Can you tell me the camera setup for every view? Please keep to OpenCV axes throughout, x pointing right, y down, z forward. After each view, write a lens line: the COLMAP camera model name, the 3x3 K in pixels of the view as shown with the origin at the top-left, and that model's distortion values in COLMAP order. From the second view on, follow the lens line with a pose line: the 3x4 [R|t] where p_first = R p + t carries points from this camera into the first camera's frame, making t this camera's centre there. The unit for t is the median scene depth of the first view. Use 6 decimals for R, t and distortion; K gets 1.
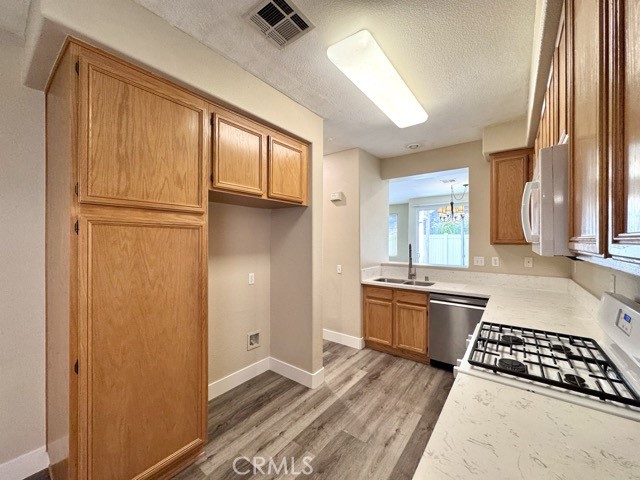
lens RADIAL K [[255.9, 0, 318.8], [0, 255.9, 238.6], [0, 0, 1]] dist [-0.002539, 0.000243]
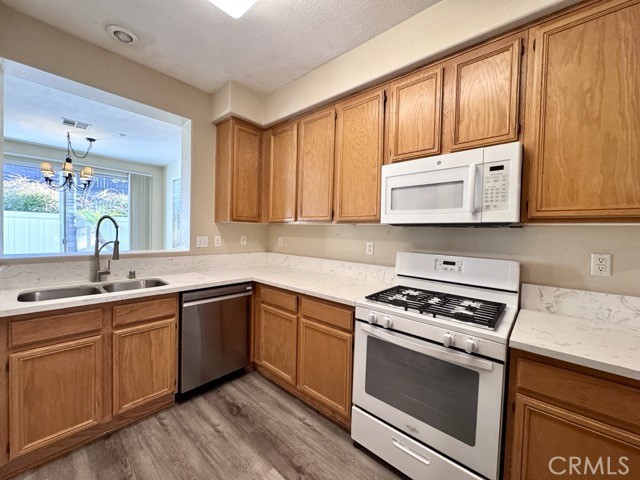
lens RADIAL K [[255.9, 0, 318.7], [0, 255.9, 239.3], [0, 0, 1]] dist [-0.002539, 0.000243]
pose [[0.071959, -0.028855, 0.996990, -0.171807], [-0.029181, 0.999093, 0.031022, 0.046678], [-0.996981, -0.031326, 0.071051, 0.603891]]
